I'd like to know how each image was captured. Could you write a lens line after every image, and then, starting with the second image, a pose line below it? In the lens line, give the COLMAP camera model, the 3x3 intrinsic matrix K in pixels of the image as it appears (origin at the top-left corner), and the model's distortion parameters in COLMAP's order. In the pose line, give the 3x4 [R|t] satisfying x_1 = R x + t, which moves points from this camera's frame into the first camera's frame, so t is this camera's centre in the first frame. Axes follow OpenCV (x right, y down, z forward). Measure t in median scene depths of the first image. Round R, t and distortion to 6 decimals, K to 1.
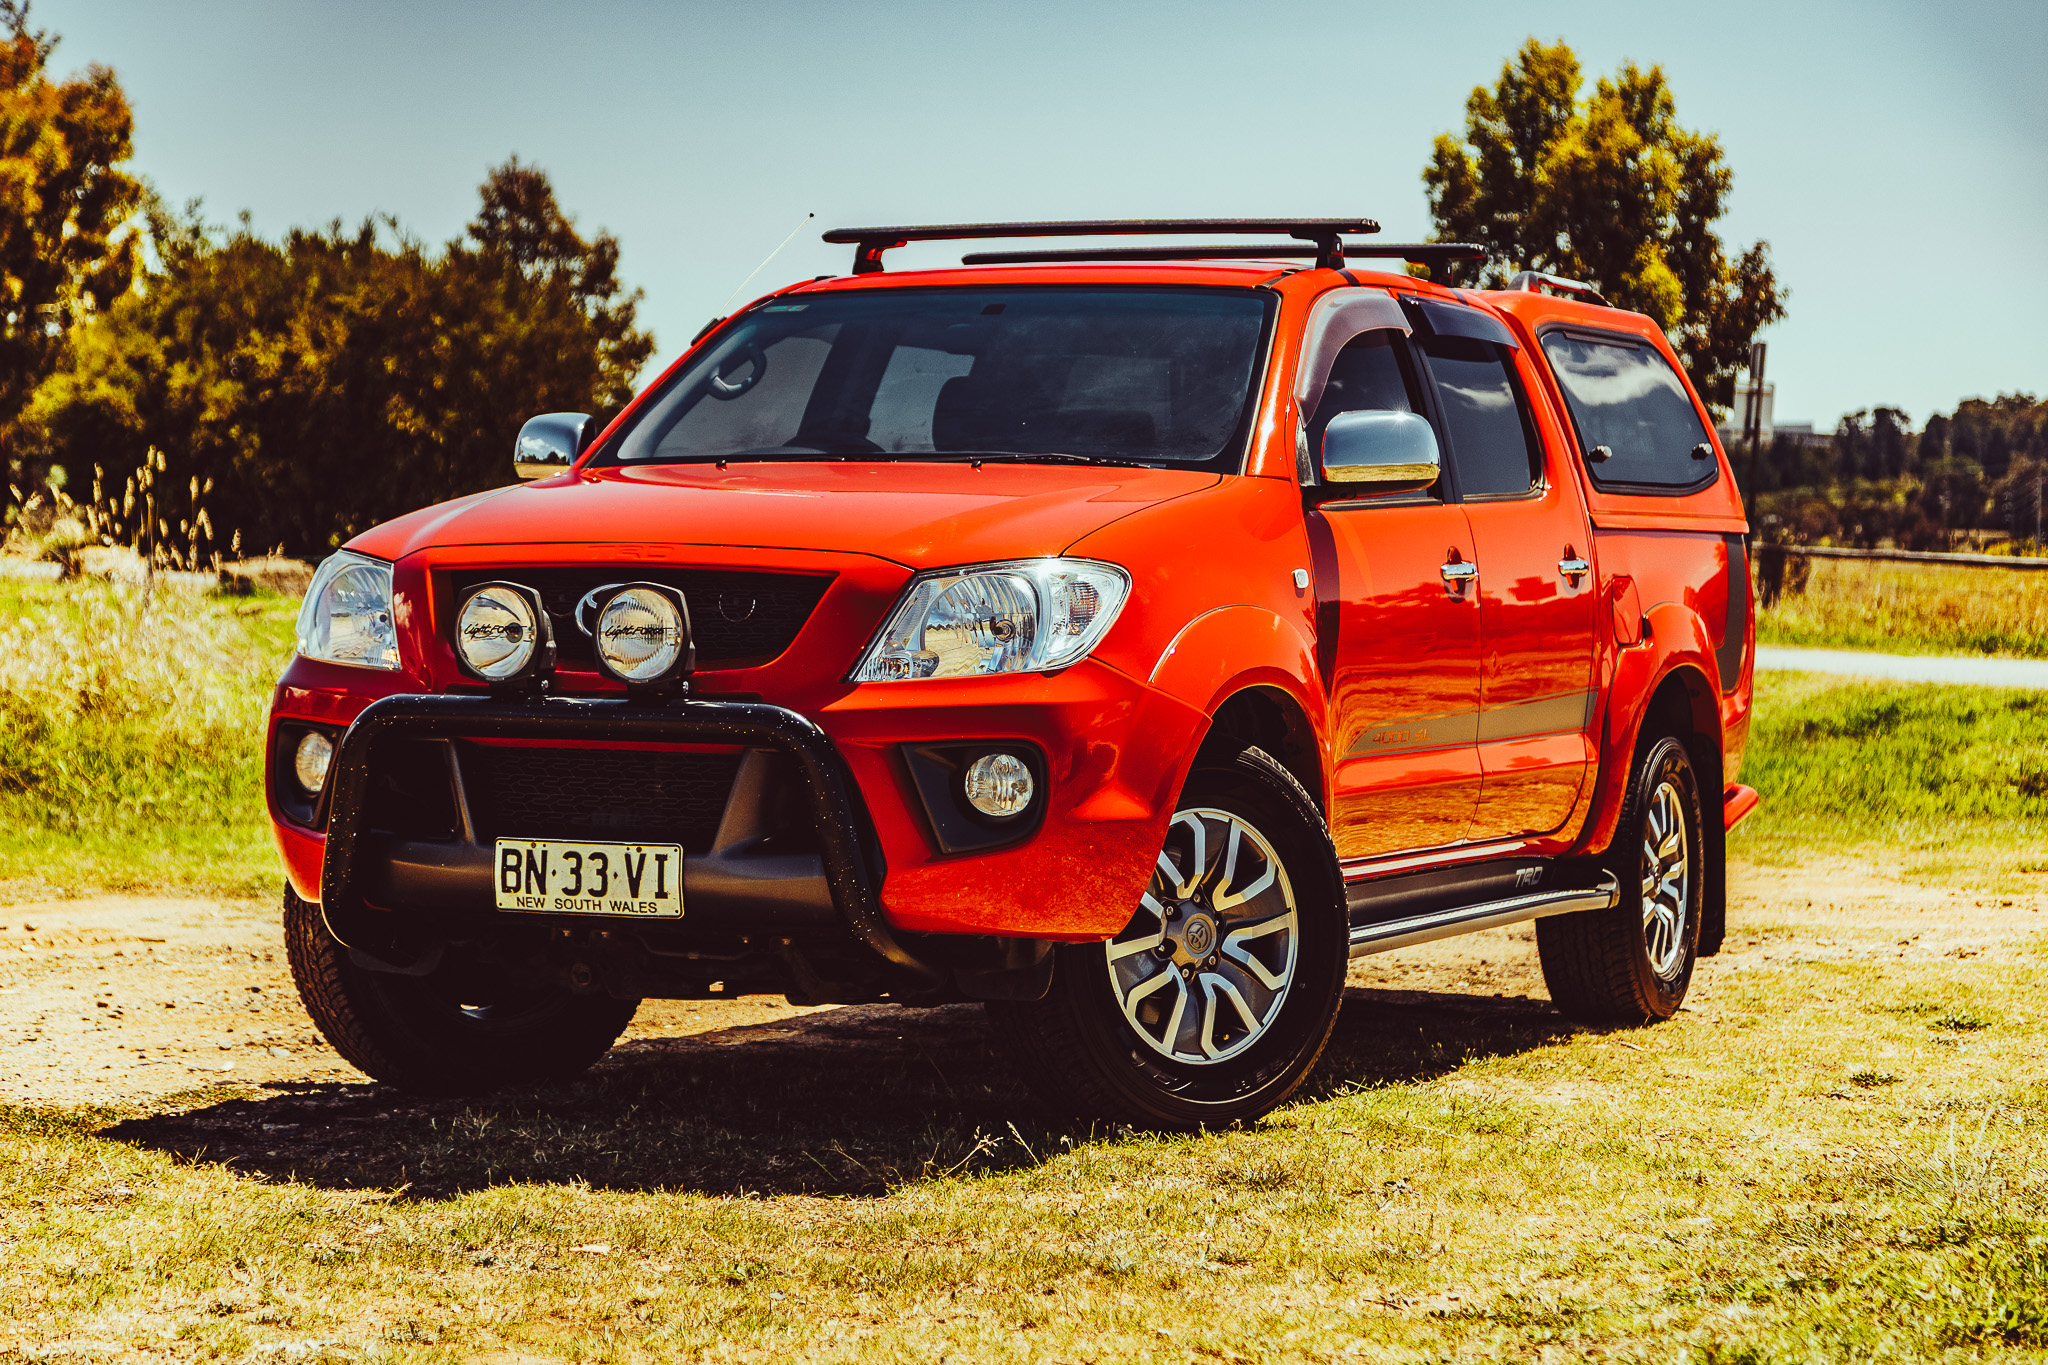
lens RADIAL K [[4719.1, 0, 1021.6], [0, 4719.1, 681.3], [0, 0, 1]] dist [0.098482, 0.000000]
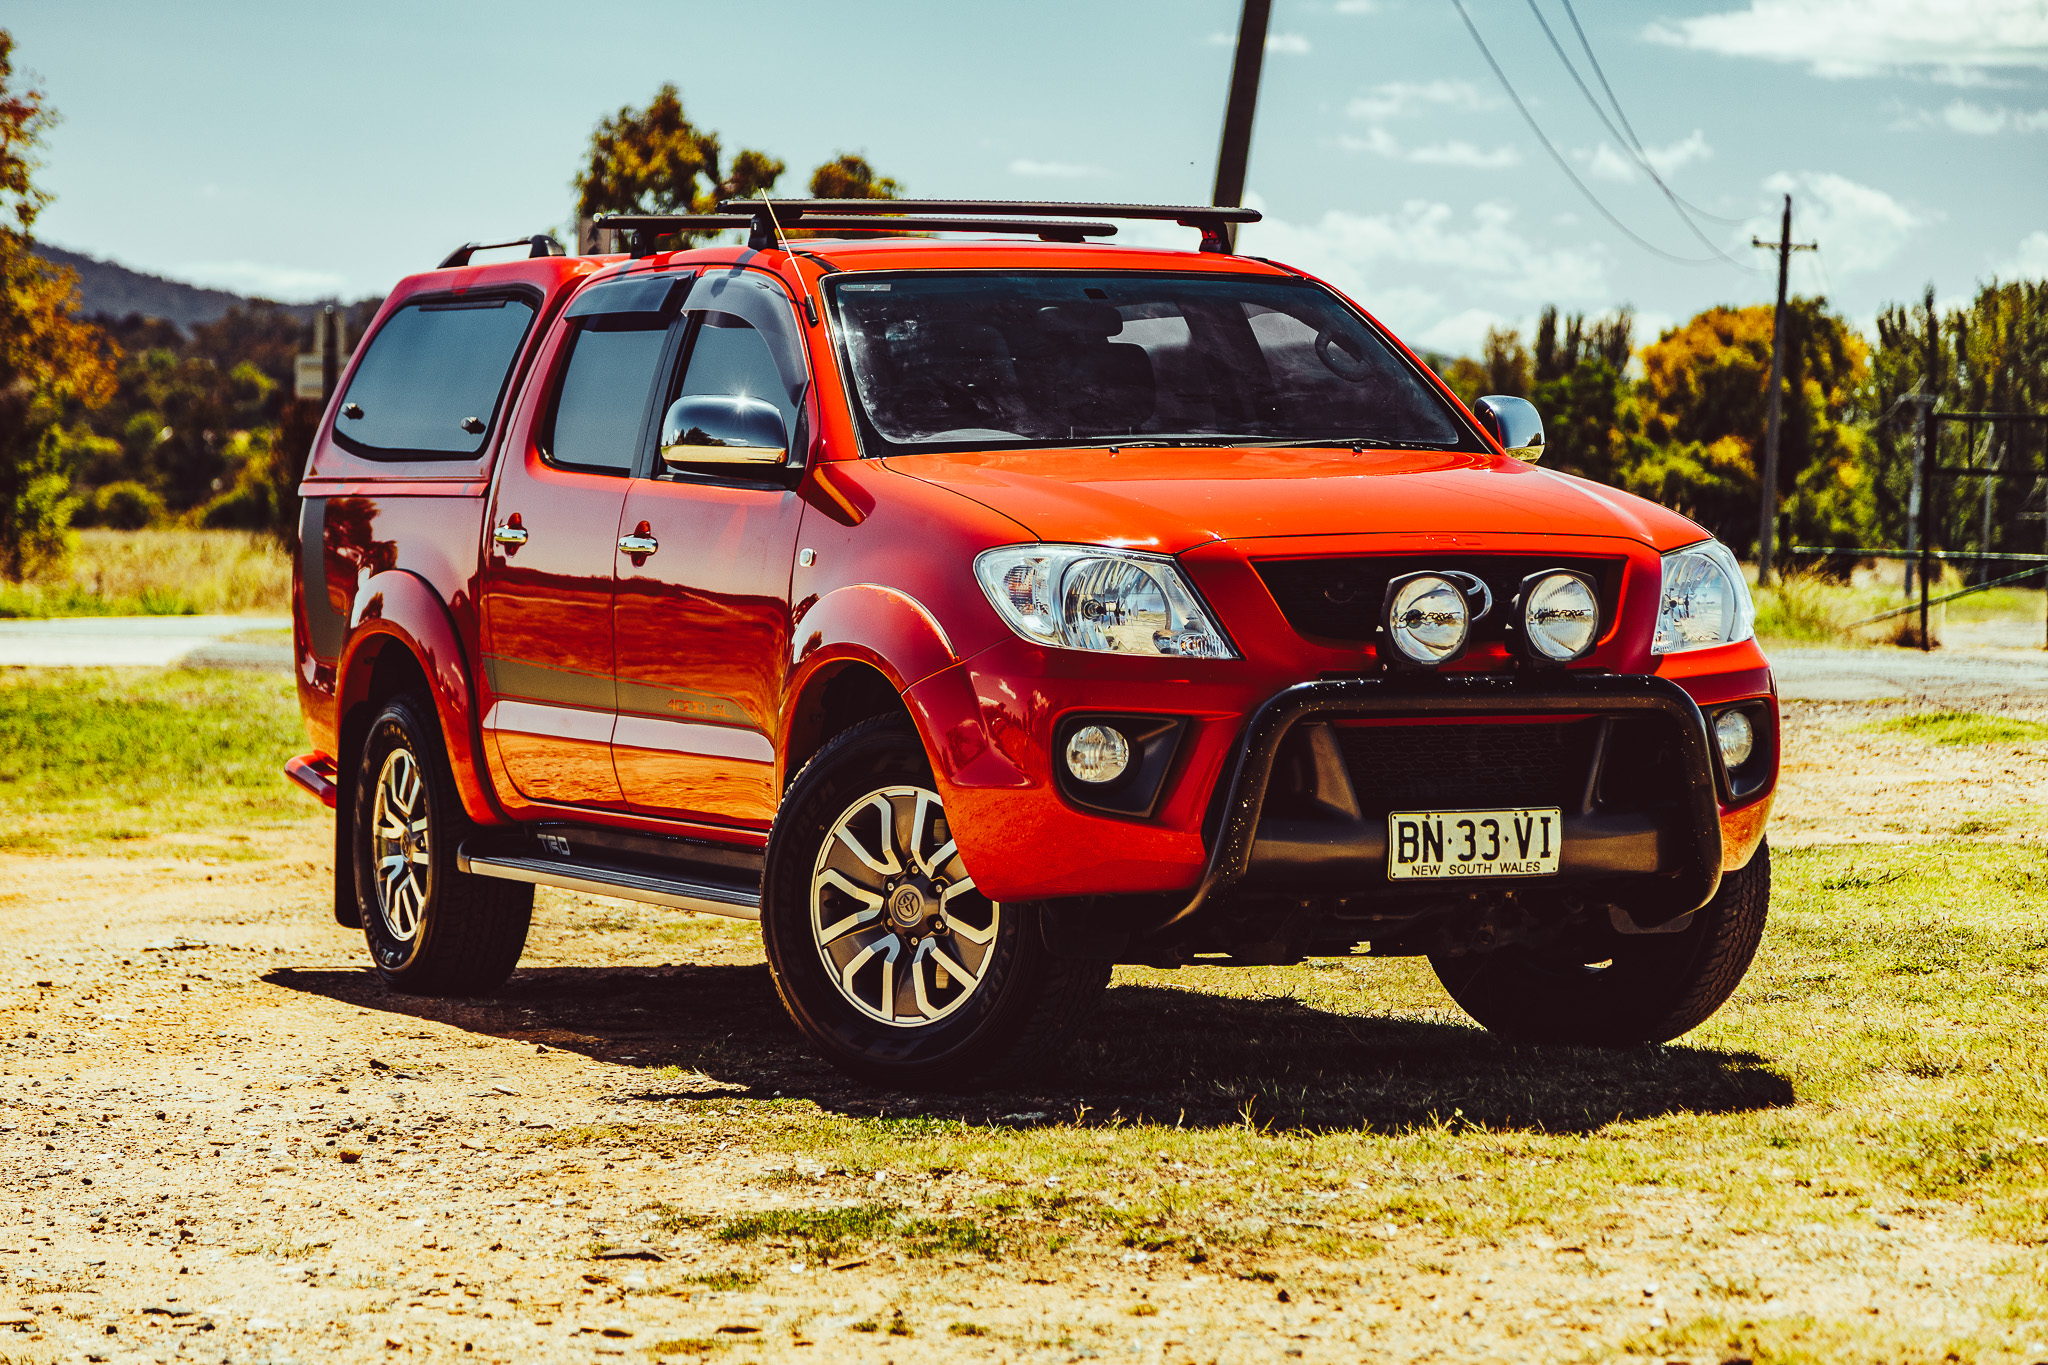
lens RADIAL K [[5927.1, 0, 1022.0], [0, 5927.1, 678.9], [0, 0, 1]] dist [0.054144, 0.000000]
pose [[0.684757, -0.038219, 0.727768, -1.147168], [0.029165, 0.999261, 0.025035, -0.032935], [-0.728187, 0.004083, 0.685366, 0.147783]]
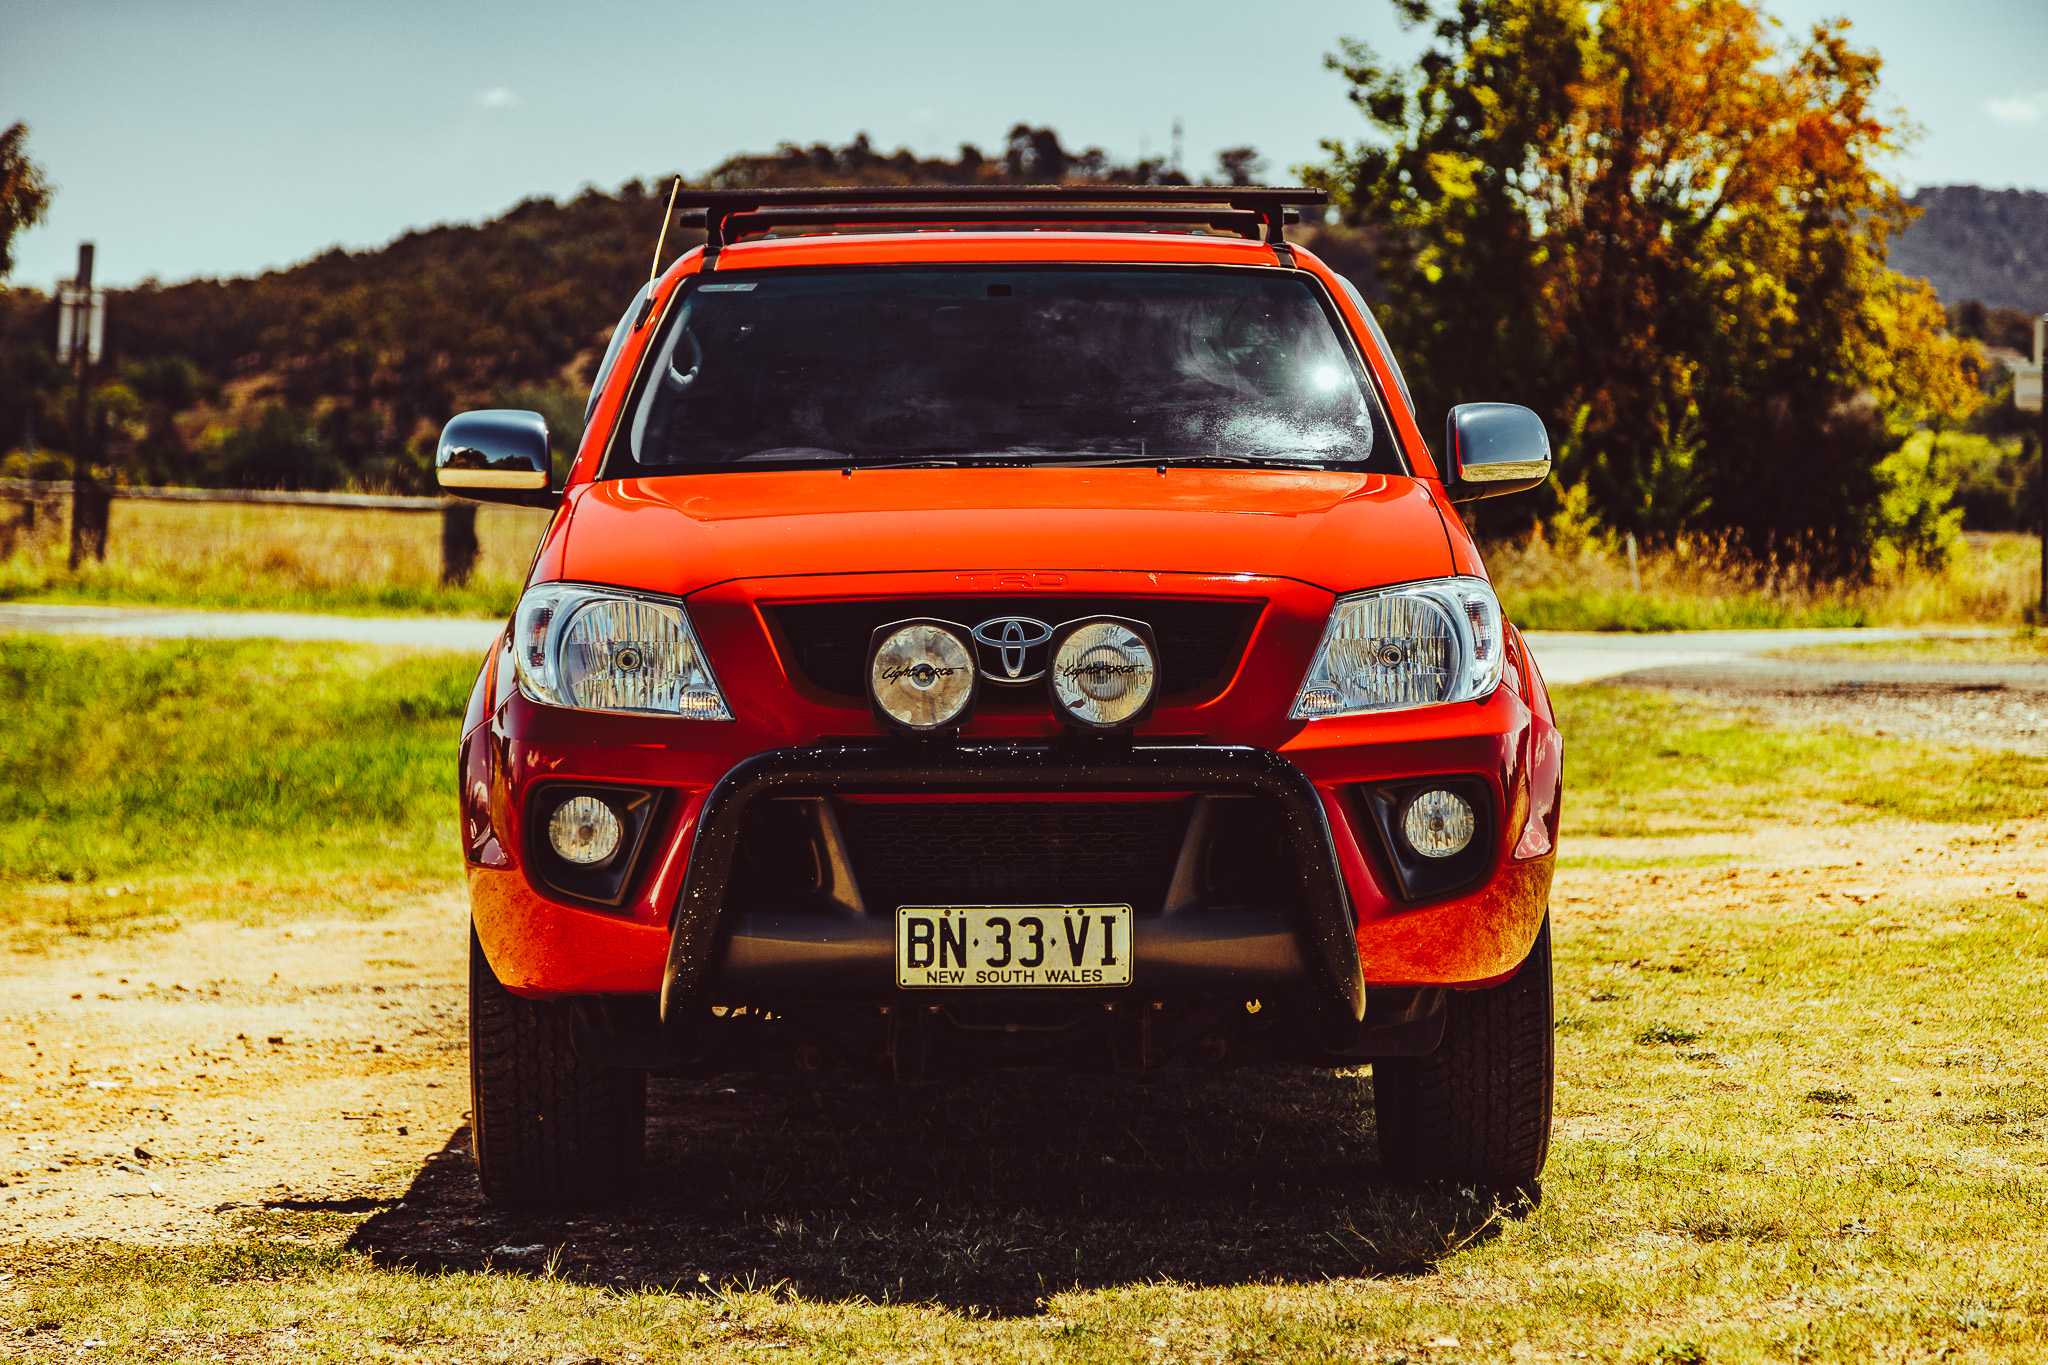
lens RADIAL K [[5724.8, 0, 1027.4], [0, 5724.8, 684.3], [0, 0, 1]] dist [-0.103210, 0.000000]
pose [[0.912806, -0.030530, 0.407251, -0.530056], [0.026769, 0.999530, 0.014933, -0.024163], [-0.407516, -0.002729, 0.913194, 0.009105]]
